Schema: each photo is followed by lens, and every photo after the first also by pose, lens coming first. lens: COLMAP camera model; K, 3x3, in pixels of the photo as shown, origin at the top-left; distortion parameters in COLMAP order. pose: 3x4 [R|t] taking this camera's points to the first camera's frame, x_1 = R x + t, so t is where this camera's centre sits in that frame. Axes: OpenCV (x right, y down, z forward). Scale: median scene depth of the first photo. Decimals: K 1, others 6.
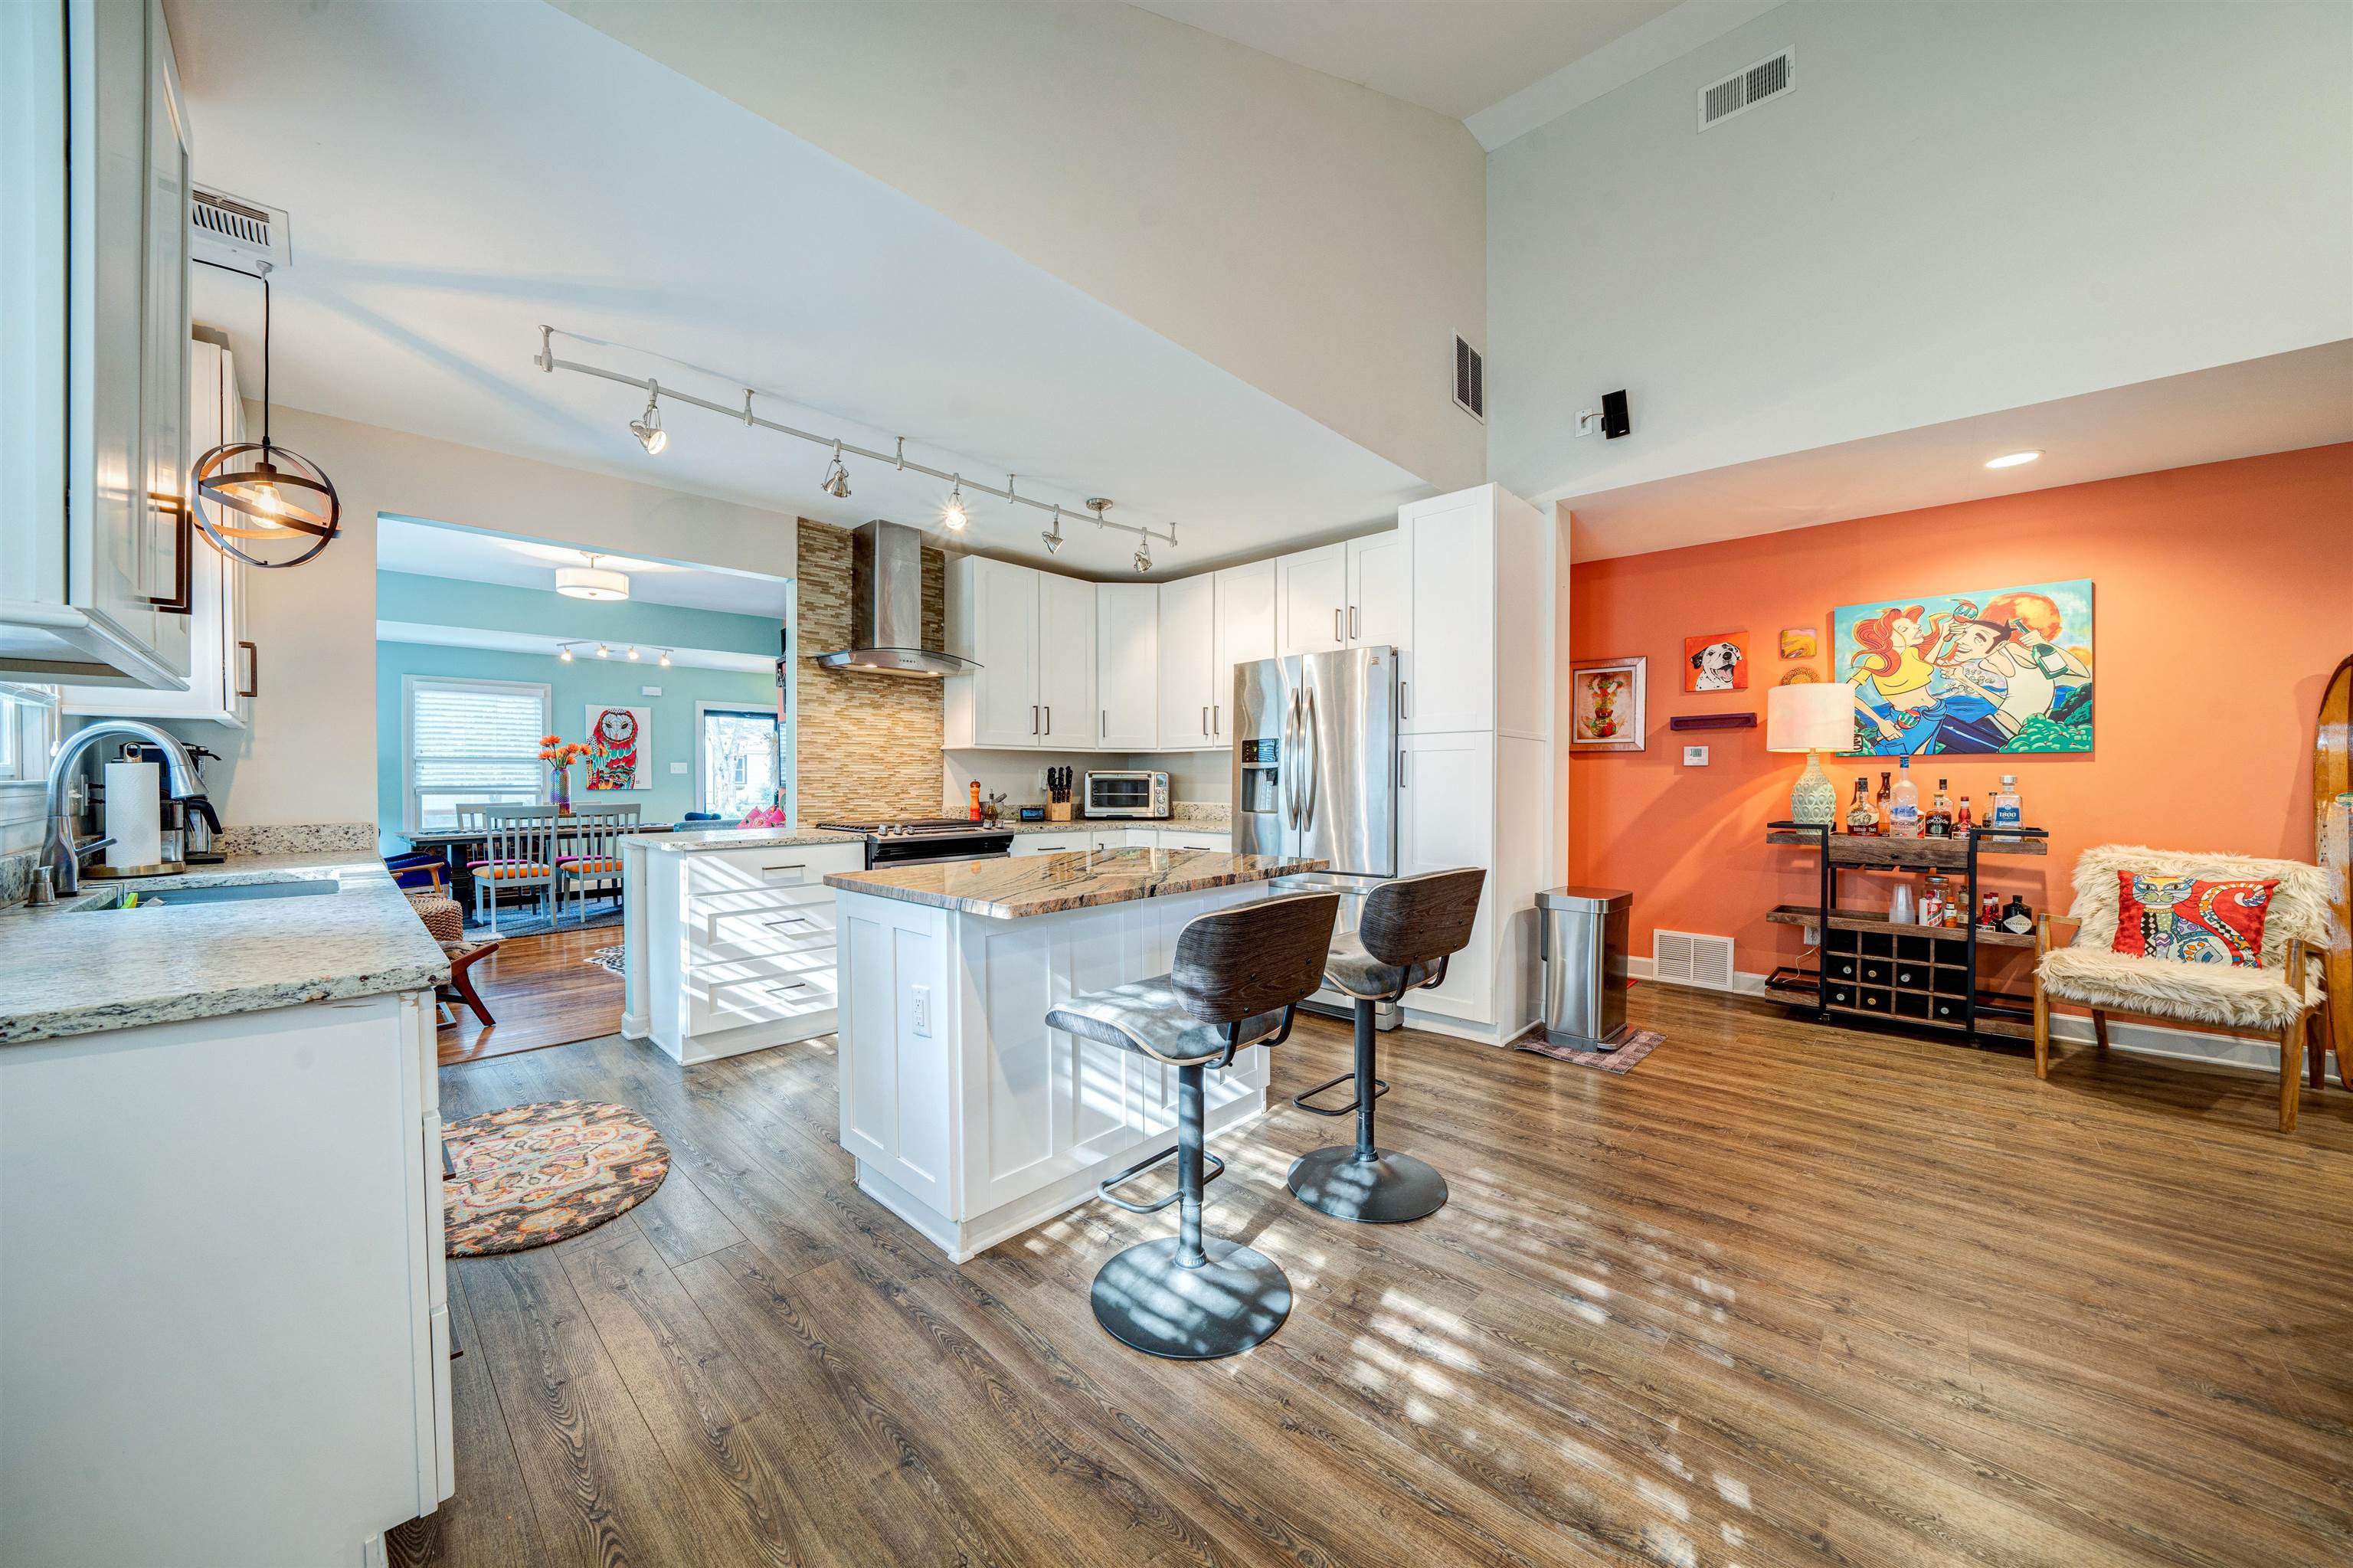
lens RADIAL K [[816.4, 0, 1176.5], [0, 816.4, 784.0], [0, 0, 1]] dist [-0.016027, 0.000202]
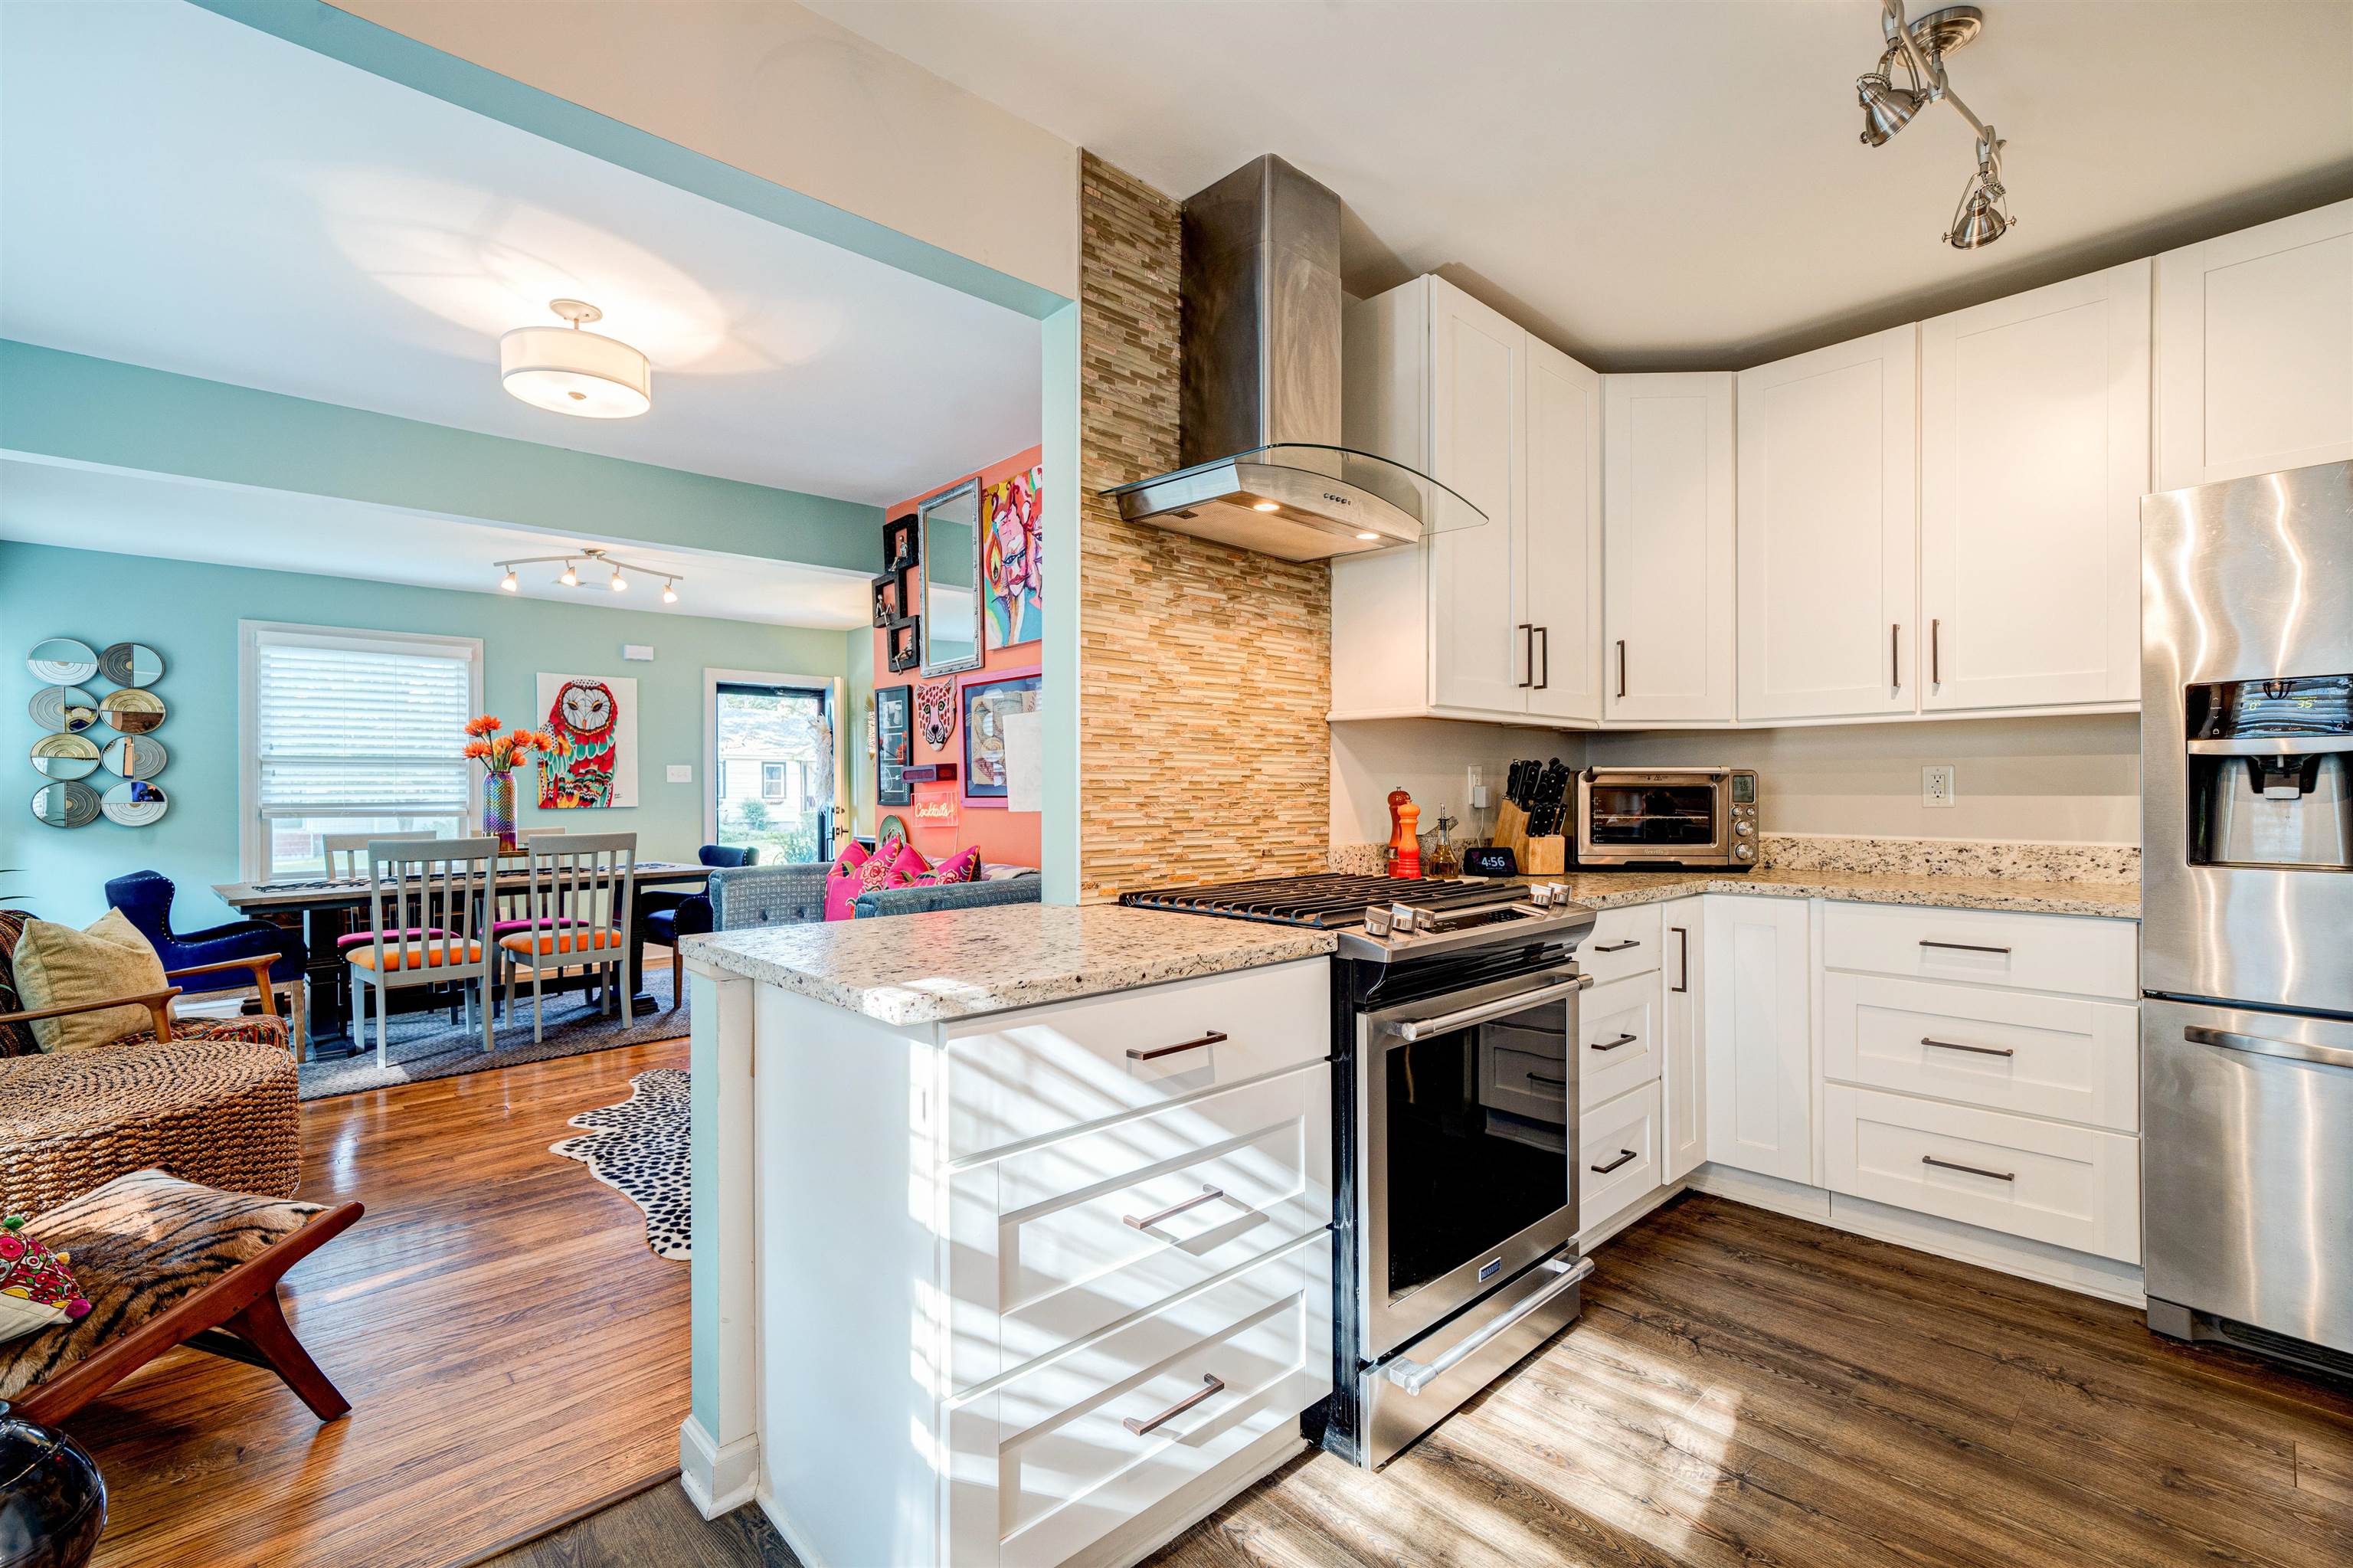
lens RADIAL K [[1030.0, 0, 1176.5], [0, 1030.0, 784.0], [0, 0, 1]] dist [0.000764, 0.008456]
pose [[0.998085, -0.004689, -0.061679, -0.346067], [0.003965, 0.999922, -0.011861, -0.000781], [0.061730, 0.011593, 0.998026, 0.433204]]
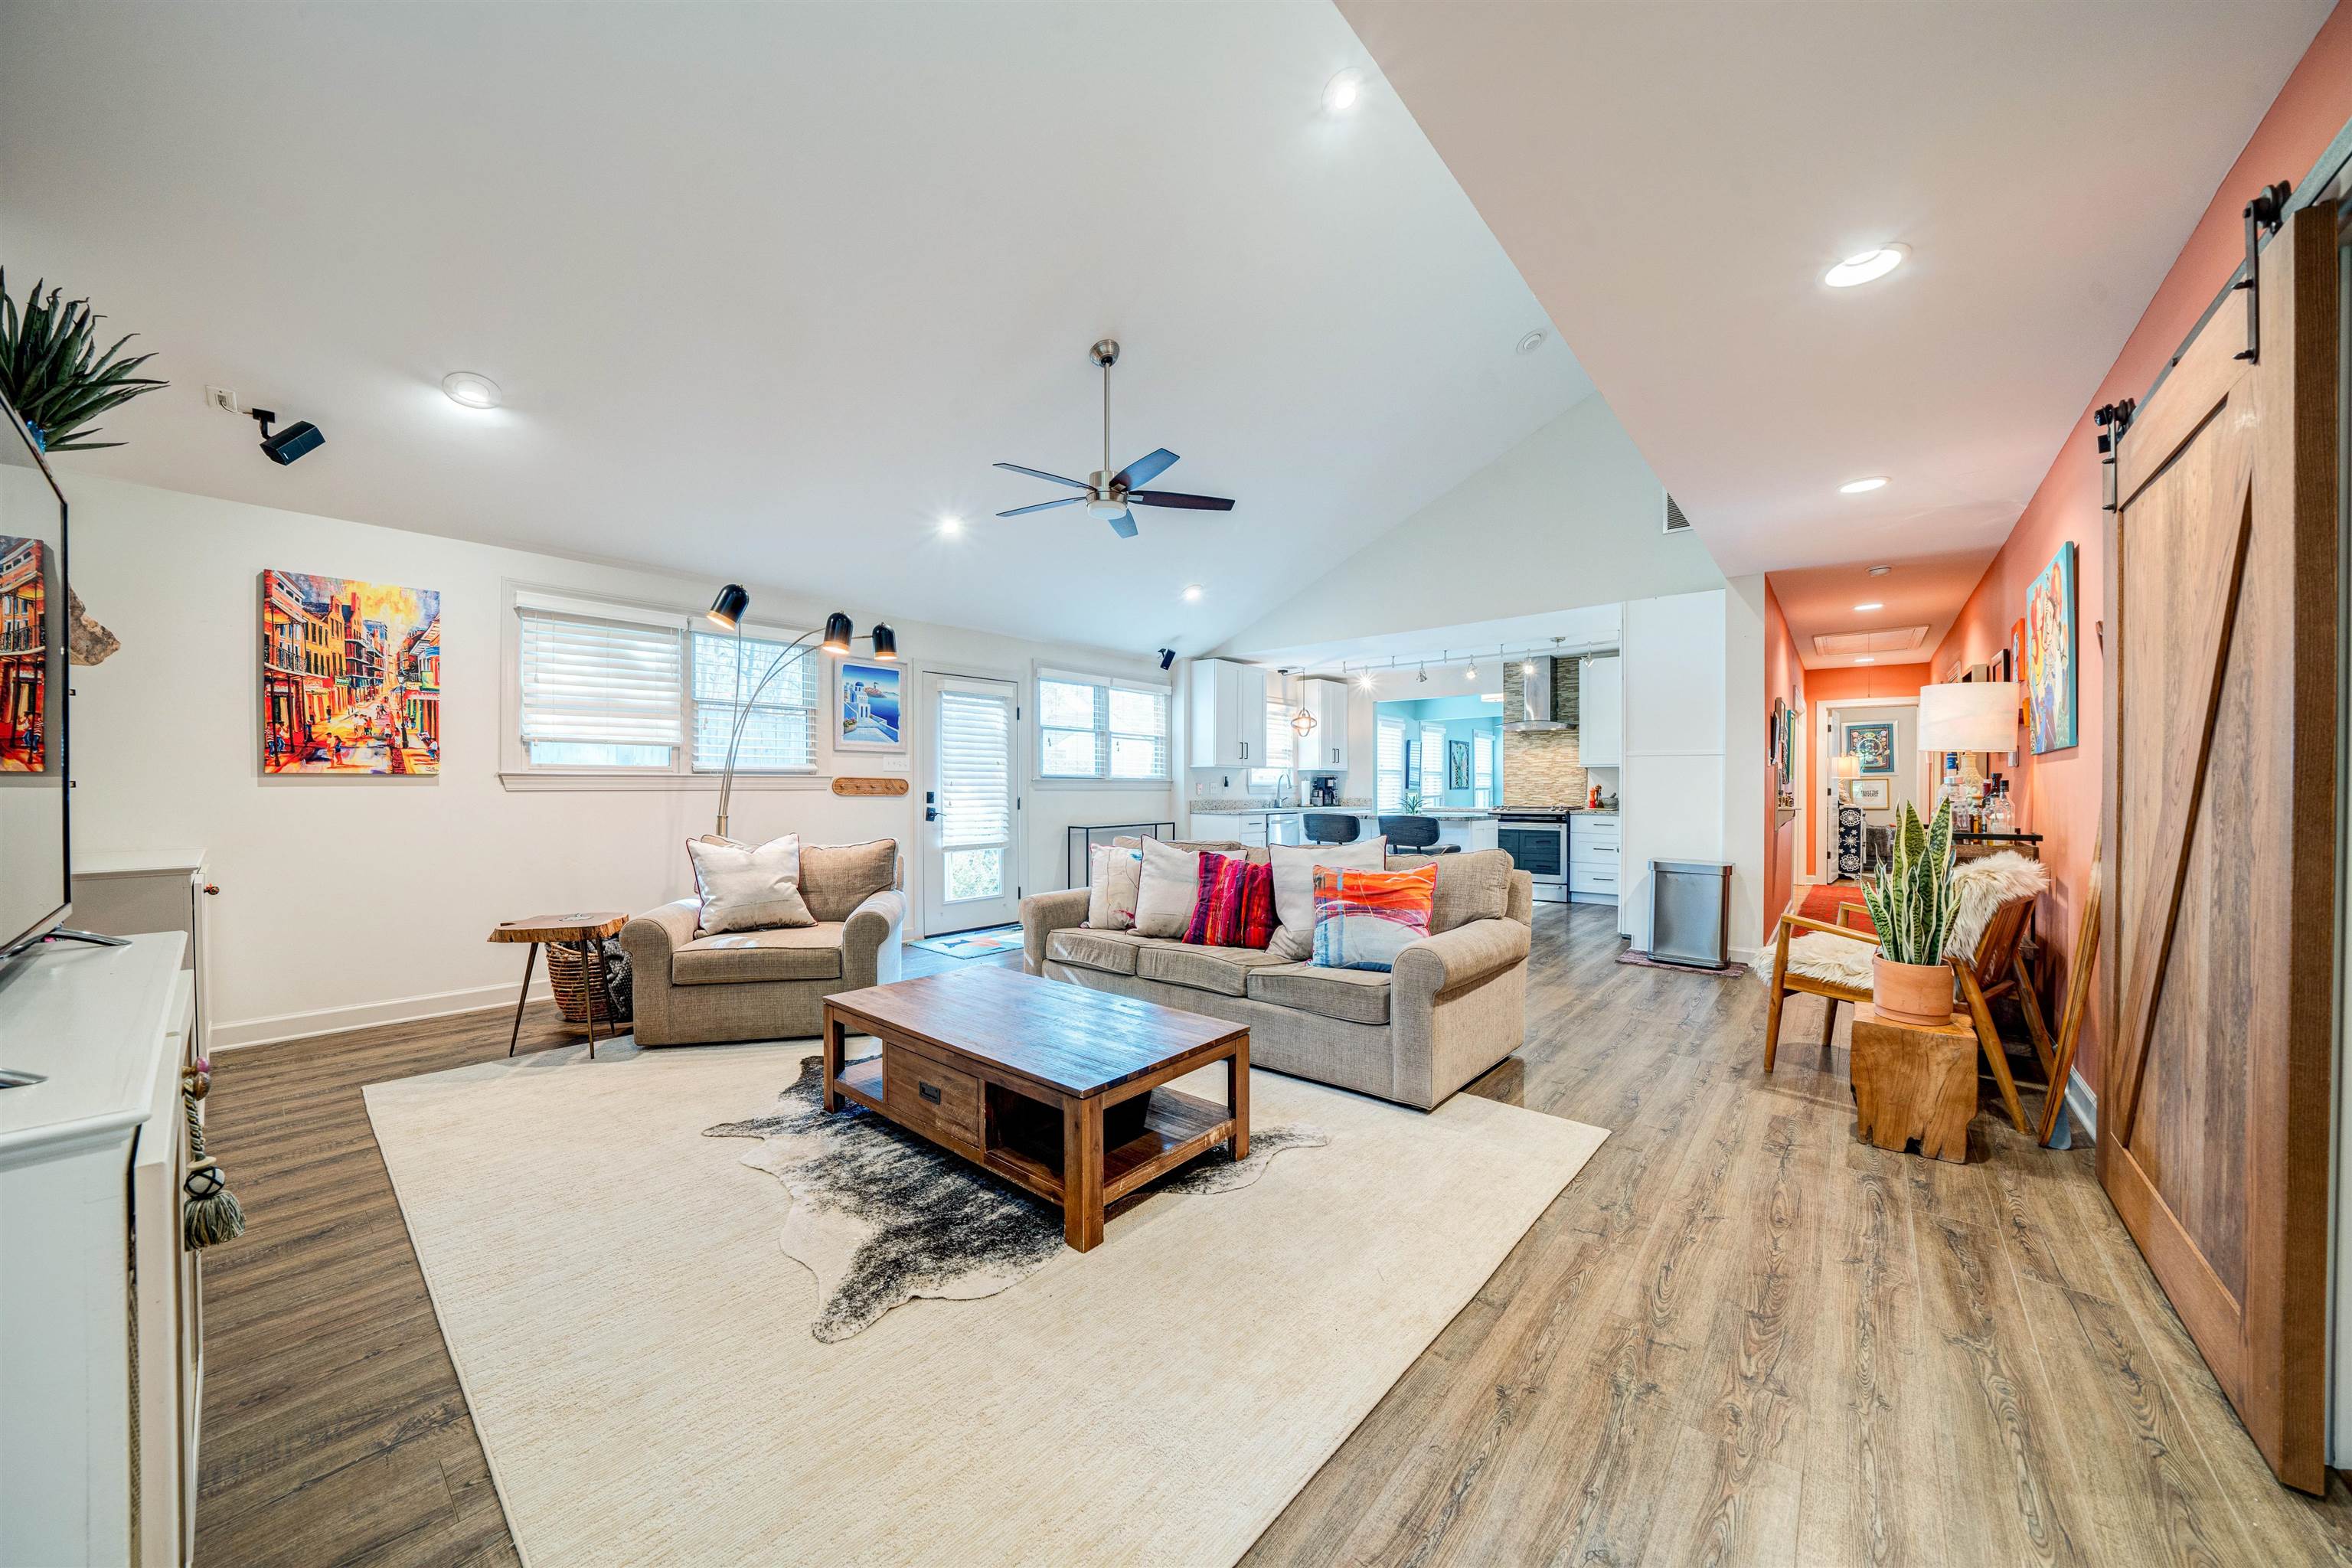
lens RADIAL K [[816.0, 0, 1176.0], [0, 816.0, 784.0], [0, 0, 1]] dist [-0.016027, 0.000202]
pose [[0.056429, -0.003193, -0.998402, 1.466948], [-0.006095, 0.999975, -0.003543, 0.005286], [0.998388, 0.006285, 0.056408, 0.010644]]
